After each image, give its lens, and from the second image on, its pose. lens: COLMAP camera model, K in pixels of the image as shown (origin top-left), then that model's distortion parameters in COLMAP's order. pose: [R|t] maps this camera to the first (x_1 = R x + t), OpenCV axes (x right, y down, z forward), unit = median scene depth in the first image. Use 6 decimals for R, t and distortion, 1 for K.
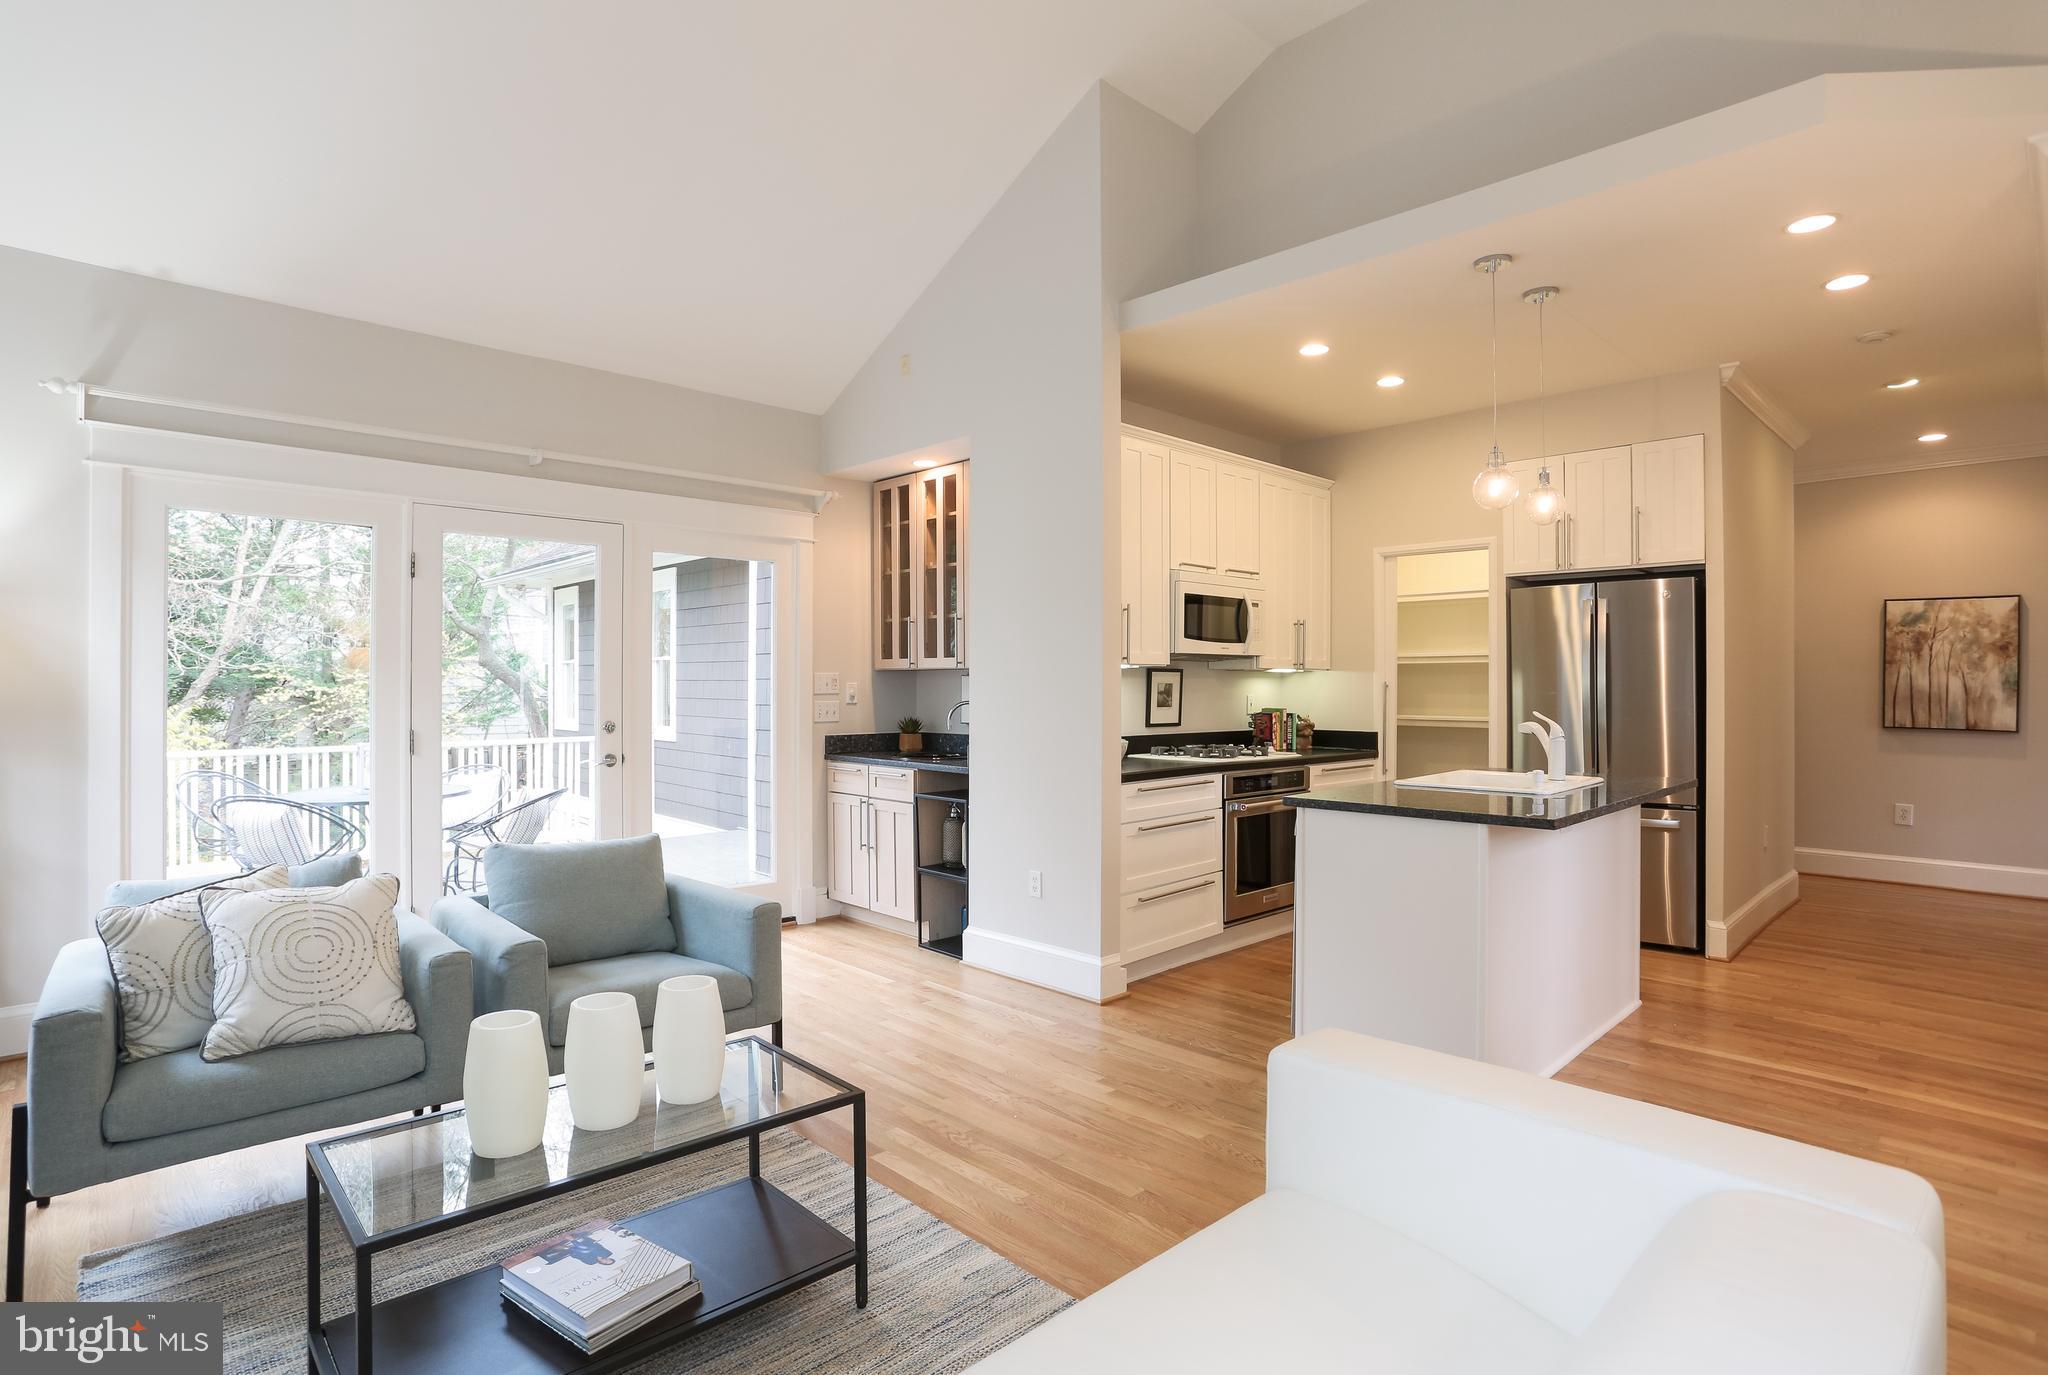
lens RADIAL K [[1043.5, 0, 1024.0], [0, 1043.5, 687.5], [0, 0, 1]] dist [-0.029565, 0.000146]
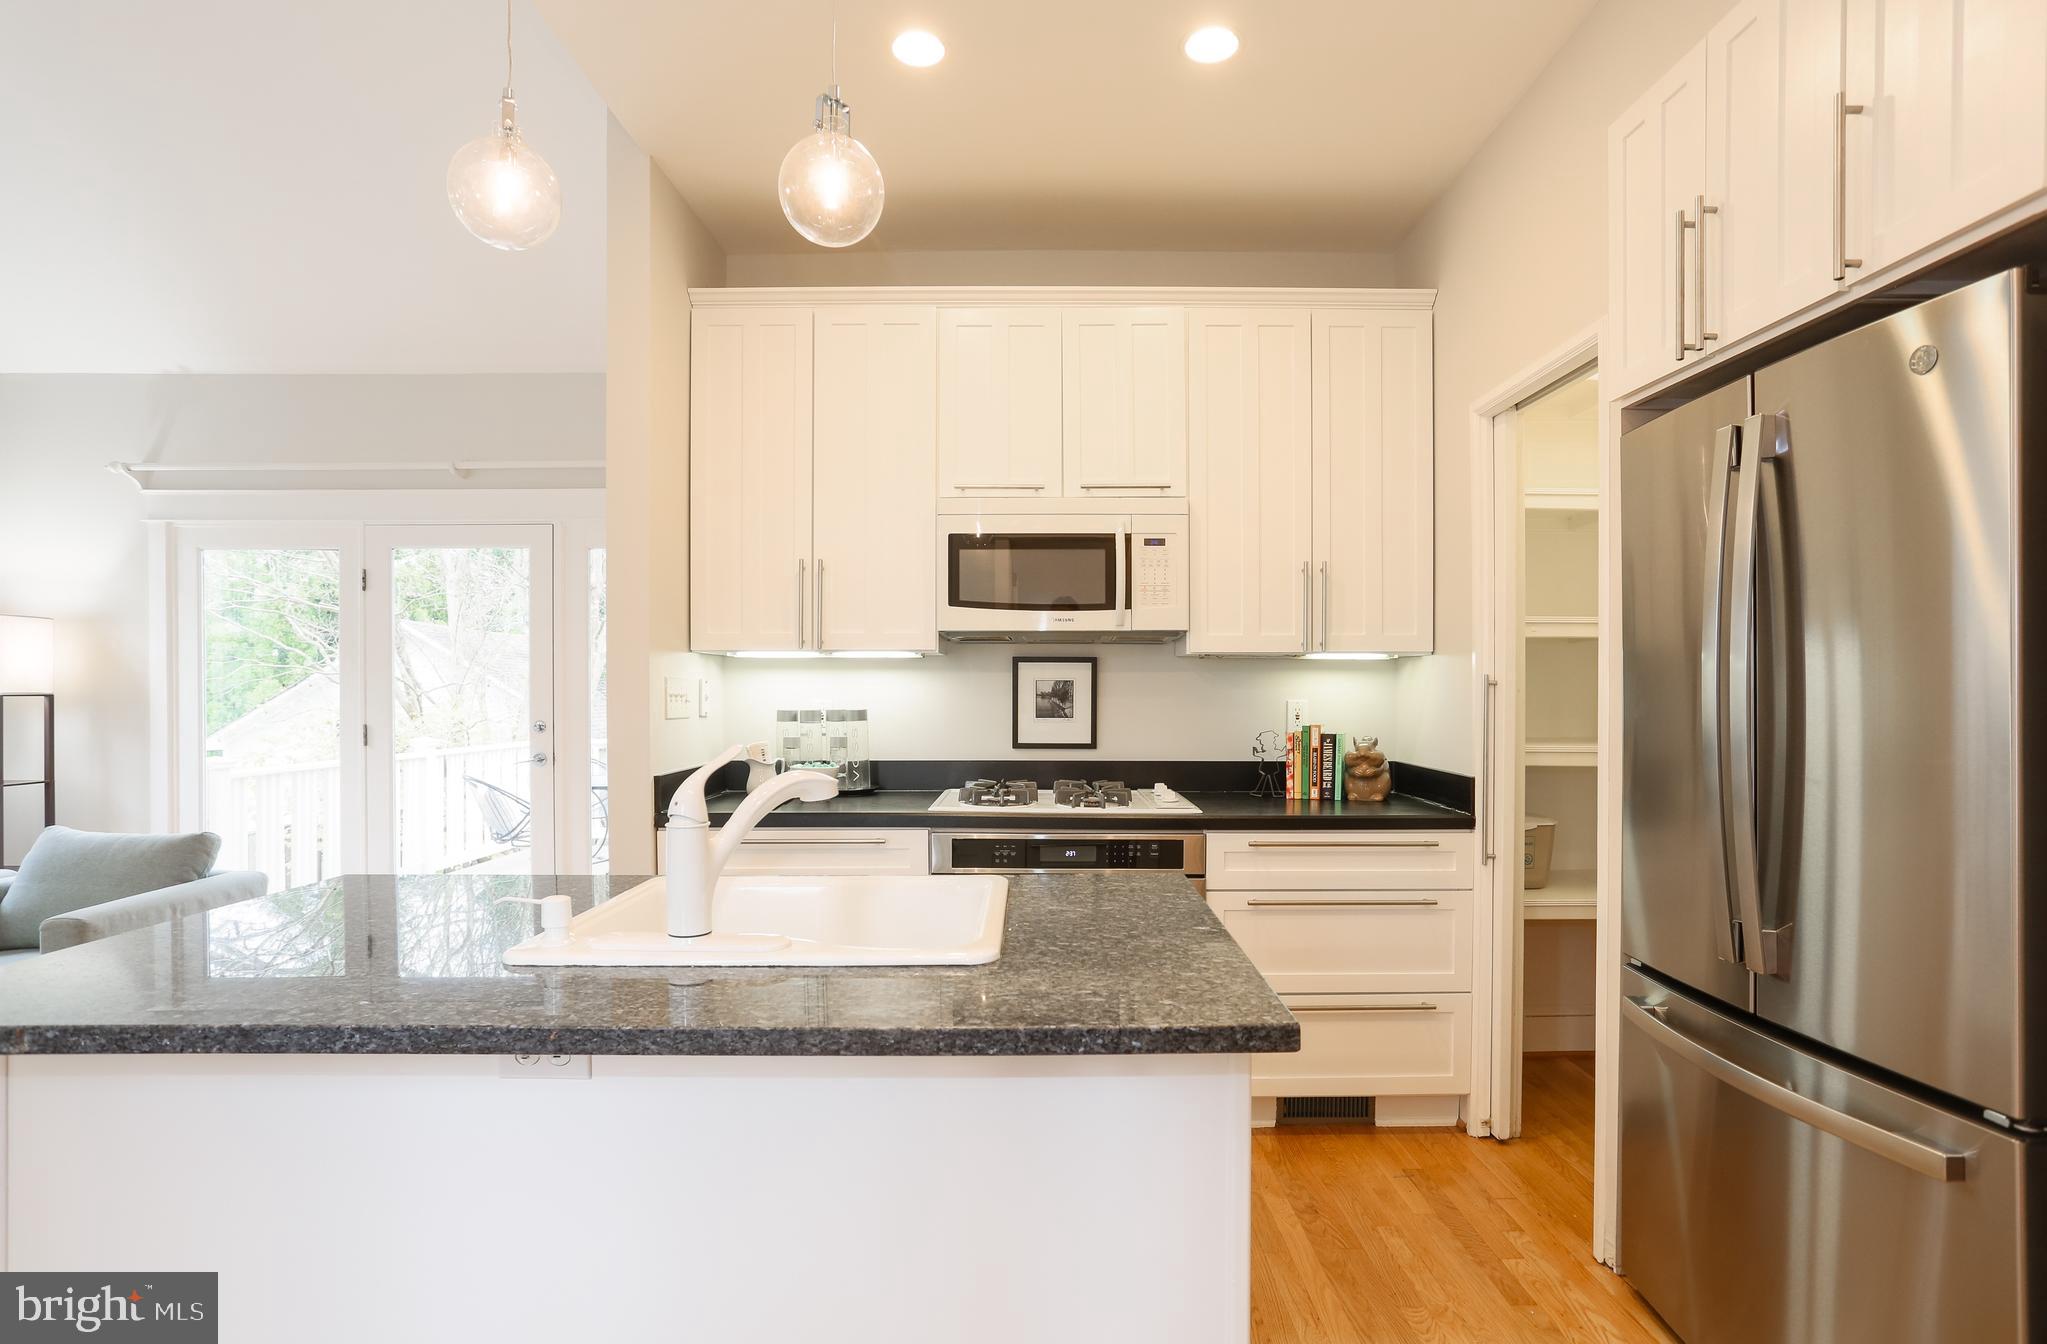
lens RADIAL K [[1033.3, 0, 1029.8], [0, 1033.3, 701.8], [0, 0, 1]] dist [-0.030081, 0.000129]
pose [[0.724936, 0.008880, -0.688759, 0.564522], [-0.000892, 0.999928, 0.011953, 0.001616], [0.688816, -0.008051, 0.724892, 0.545060]]
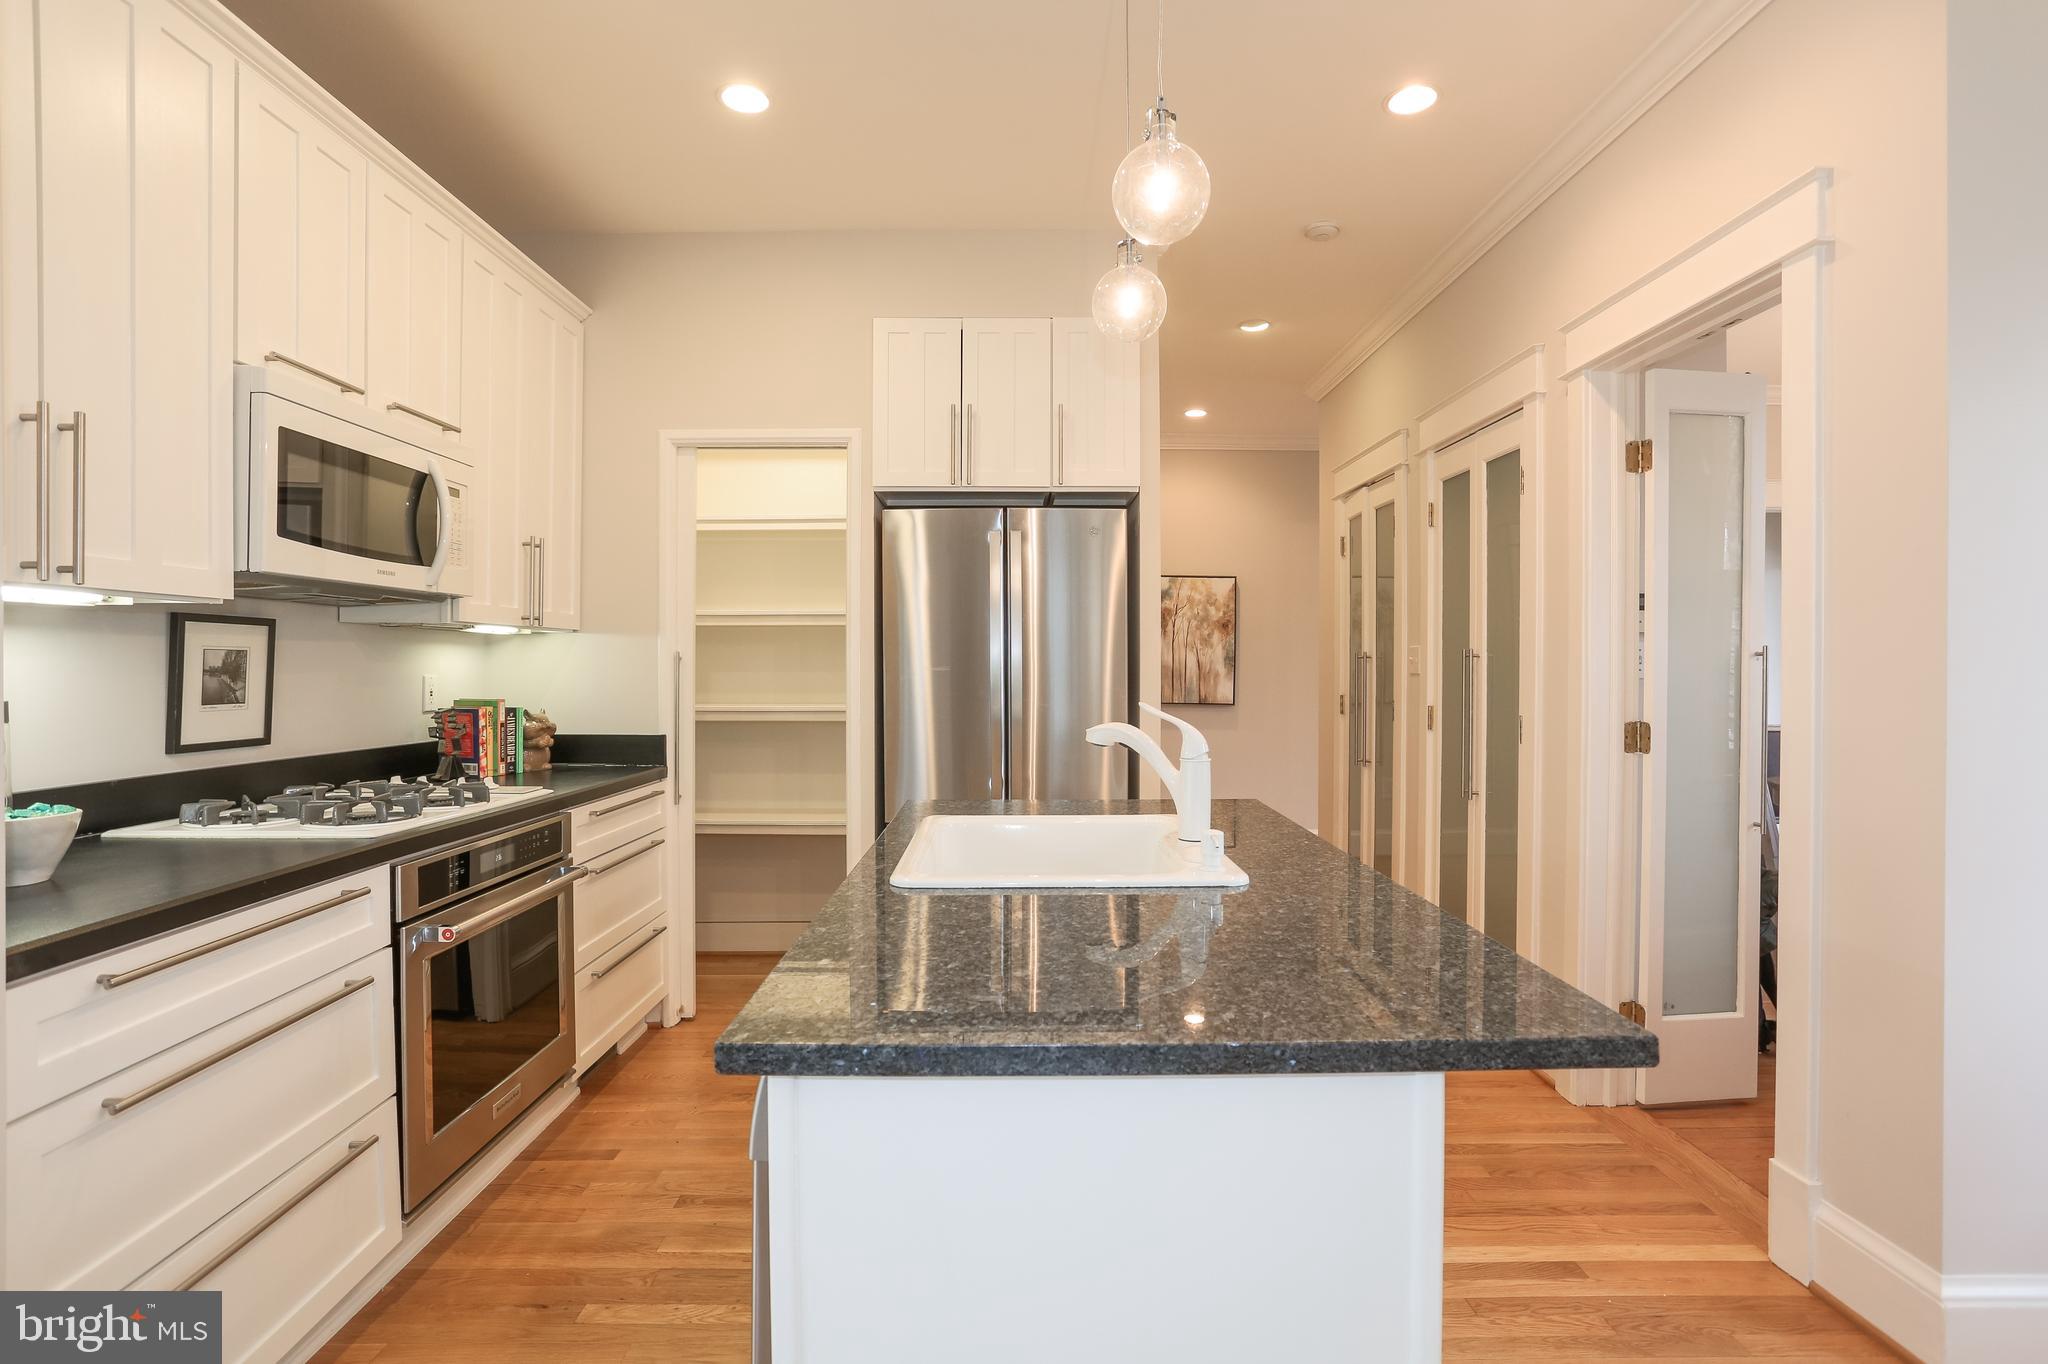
lens RADIAL K [[1007.7, 0, 1031.0], [0, 1007.7, 672.1], [0, 0, 1]] dist [-0.056516, 0.026965]
pose [[0.694056, -0.005511, 0.719900, 0.074719], [0.001932, 0.999981, 0.005793, 0.003695], [-0.719918, -0.002630, 0.694054, 0.480550]]
